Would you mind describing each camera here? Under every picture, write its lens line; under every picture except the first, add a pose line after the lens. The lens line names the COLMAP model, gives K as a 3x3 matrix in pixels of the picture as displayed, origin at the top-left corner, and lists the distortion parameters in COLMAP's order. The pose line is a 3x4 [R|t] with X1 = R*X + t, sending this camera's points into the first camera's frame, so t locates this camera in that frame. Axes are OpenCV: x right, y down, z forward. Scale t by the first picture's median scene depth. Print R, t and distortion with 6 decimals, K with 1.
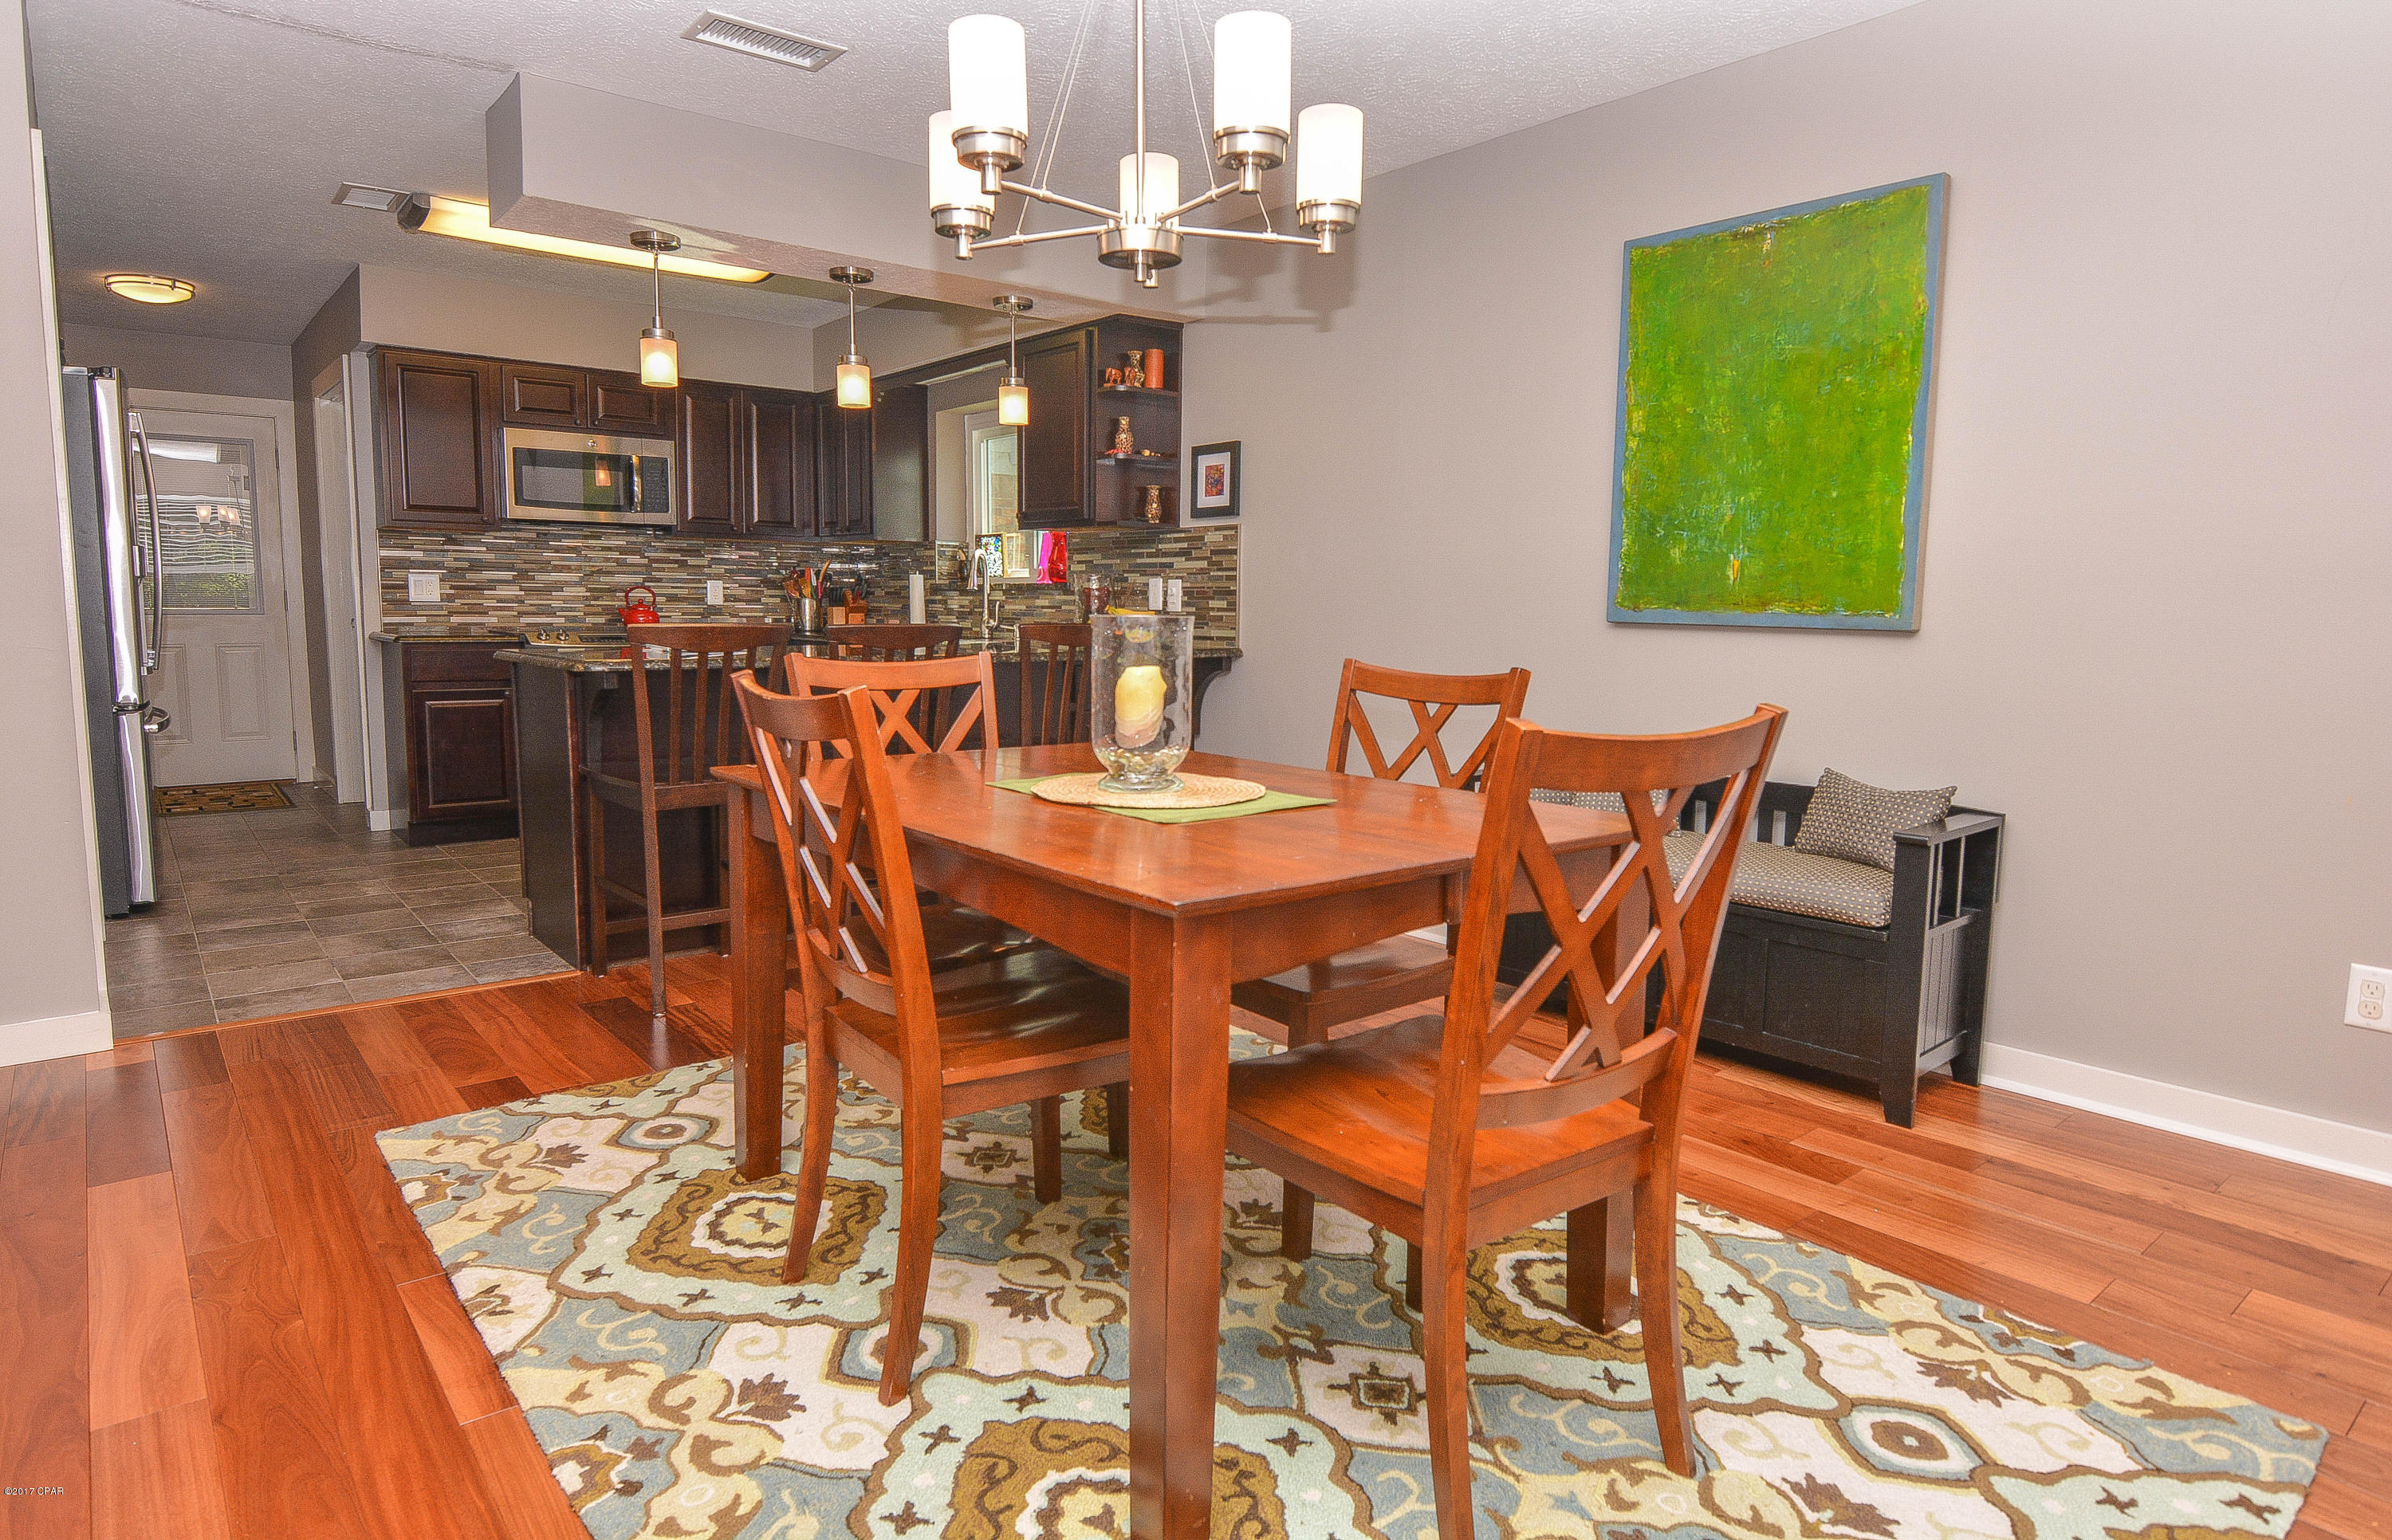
lens RADIAL K [[1396.7, 0, 1196.0], [0, 1396.7, 770.0], [0, 0, 1]] dist [0.000229, -0.000127]
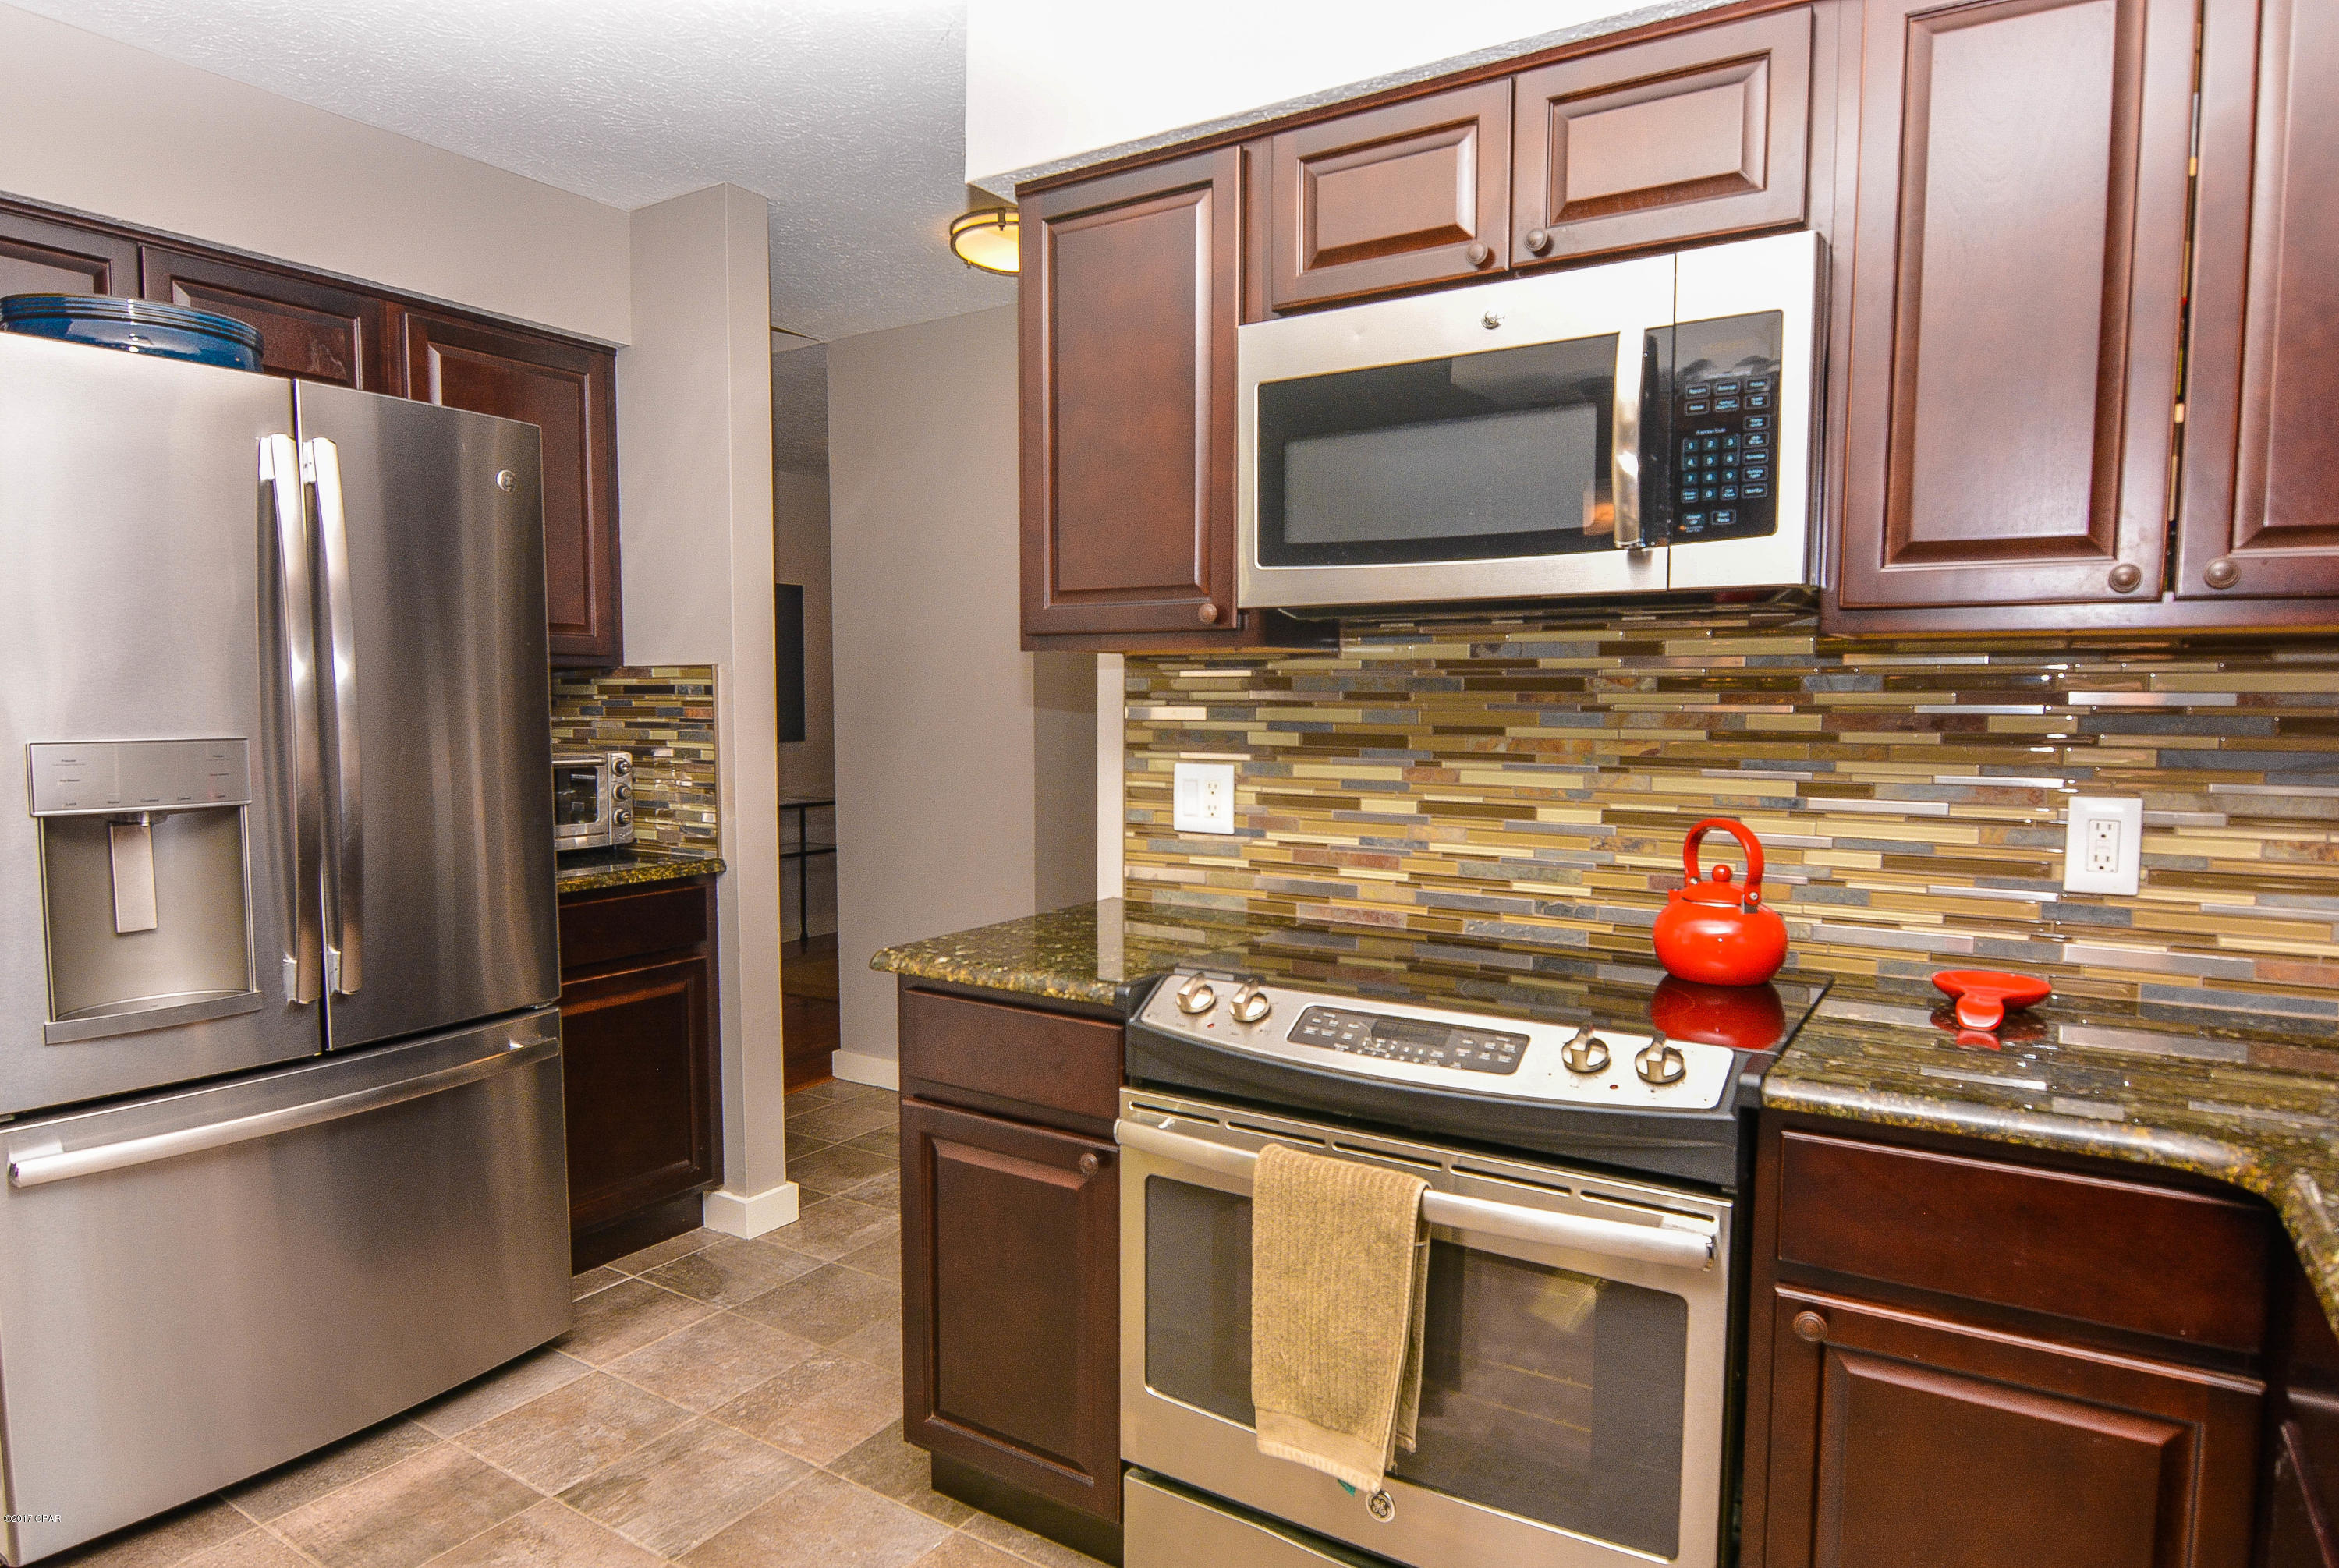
lens RADIAL K [[1333.7, 0, 1169.5], [0, 1333.7, 784.0], [0, 0, 1]] dist [0.001719, 0.000518]
pose [[0.323681, 0.053535, -0.944651, -0.203152], [-0.108184, 0.993944, 0.019260, -0.143759], [0.939961, 0.095962, 0.327512, 0.885622]]
